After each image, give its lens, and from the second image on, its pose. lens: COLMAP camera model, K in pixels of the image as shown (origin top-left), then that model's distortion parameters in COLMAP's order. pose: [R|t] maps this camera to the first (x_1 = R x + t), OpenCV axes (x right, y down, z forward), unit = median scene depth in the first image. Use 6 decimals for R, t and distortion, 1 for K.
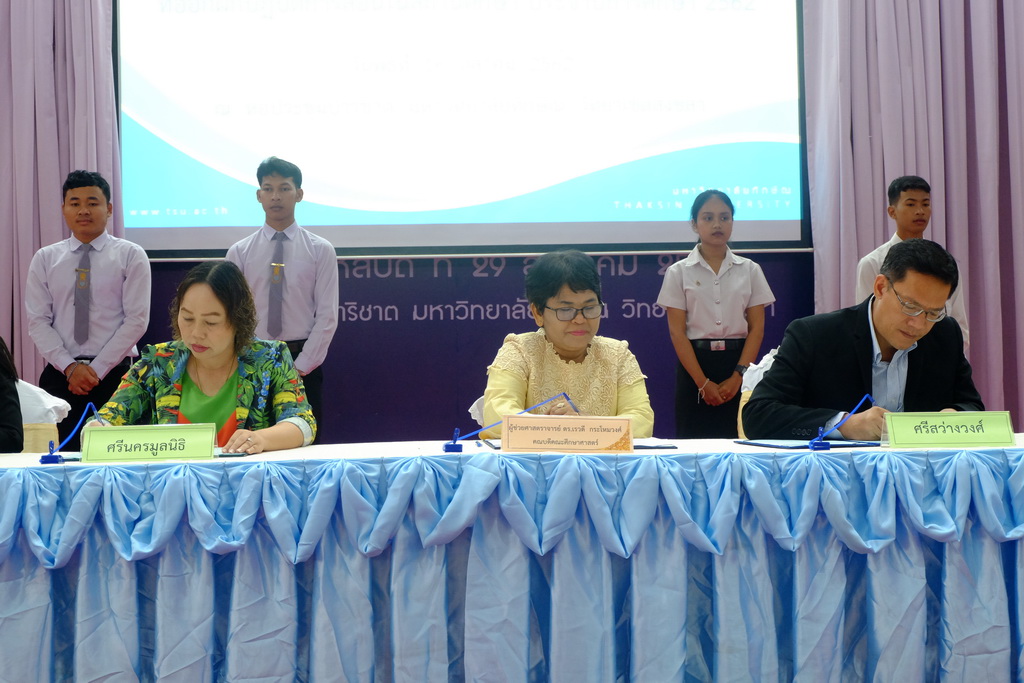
lens RADIAL K [[1697.7, 0, 512.0], [0, 1697.7, 341.5], [0, 0, 1]] dist [-0.045368, -0.015440]
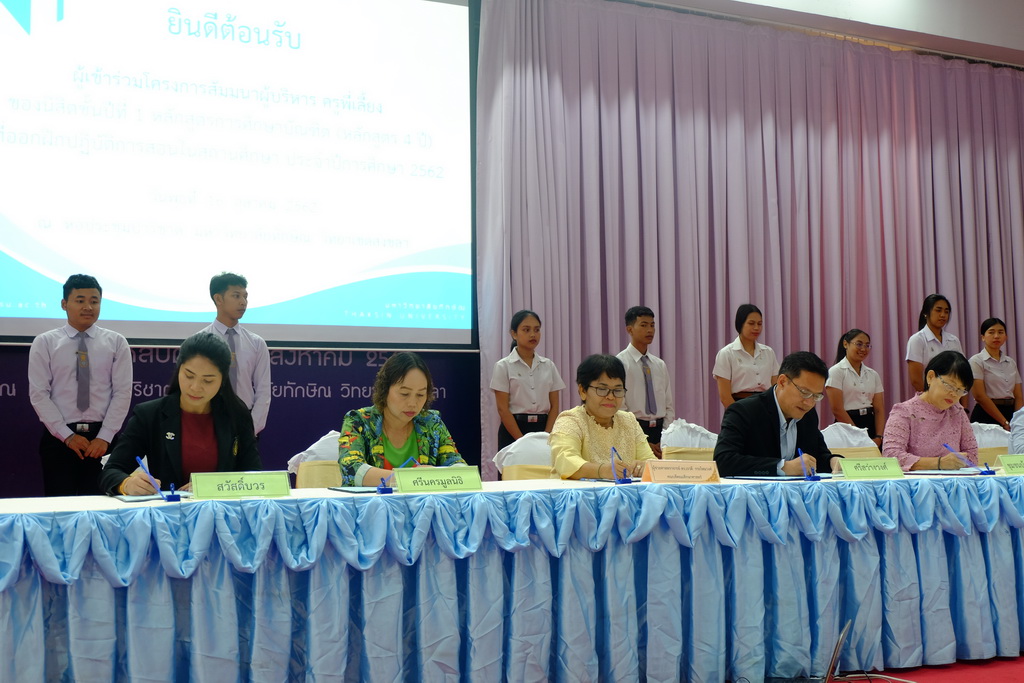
lens RADIAL K [[1358.8, 0, 512.0], [0, 1358.8, 341.5], [0, 0, 1]] dist [-0.127115, 0.614977]
pose [[0.919061, 0.033283, 0.392708, -0.356473], [-0.010845, 0.998186, -0.059220, 0.005875], [-0.393967, 0.050168, 0.917754, -0.056406]]
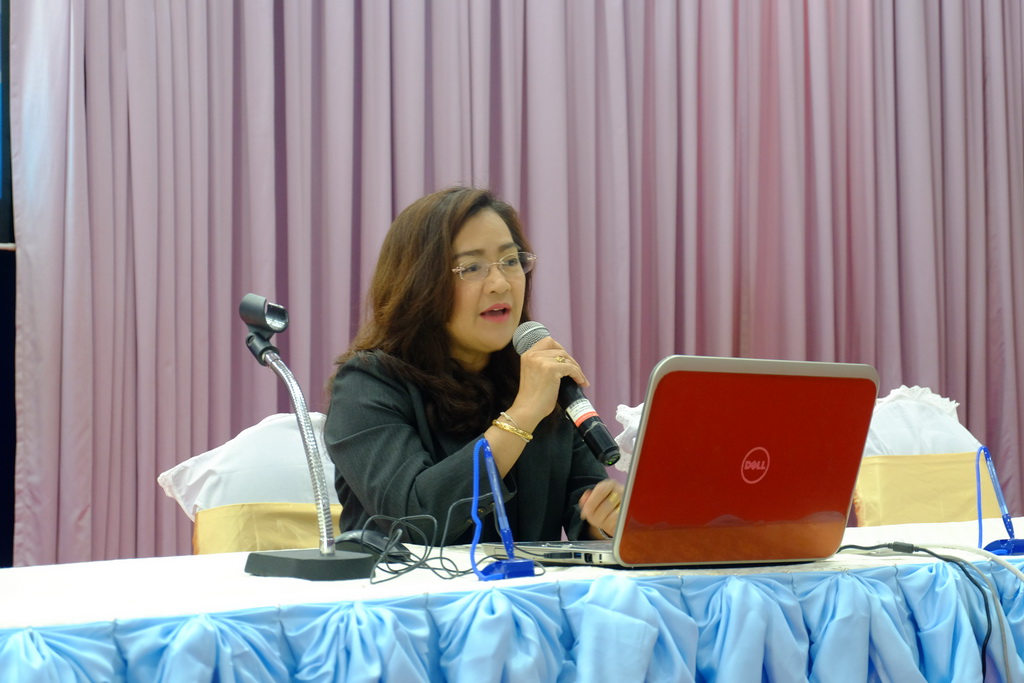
lens RADIAL K [[2178.6, 0, 557.5], [0, 2178.6, 341.5], [0, 0, 1]] dist [0.043443, 0.023300]
pose [[0.809649, 0.032462, 0.586017, -0.220317], [-0.015649, 0.999308, -0.033734, 0.011611], [-0.586706, 0.018142, 0.809597, 0.289562]]
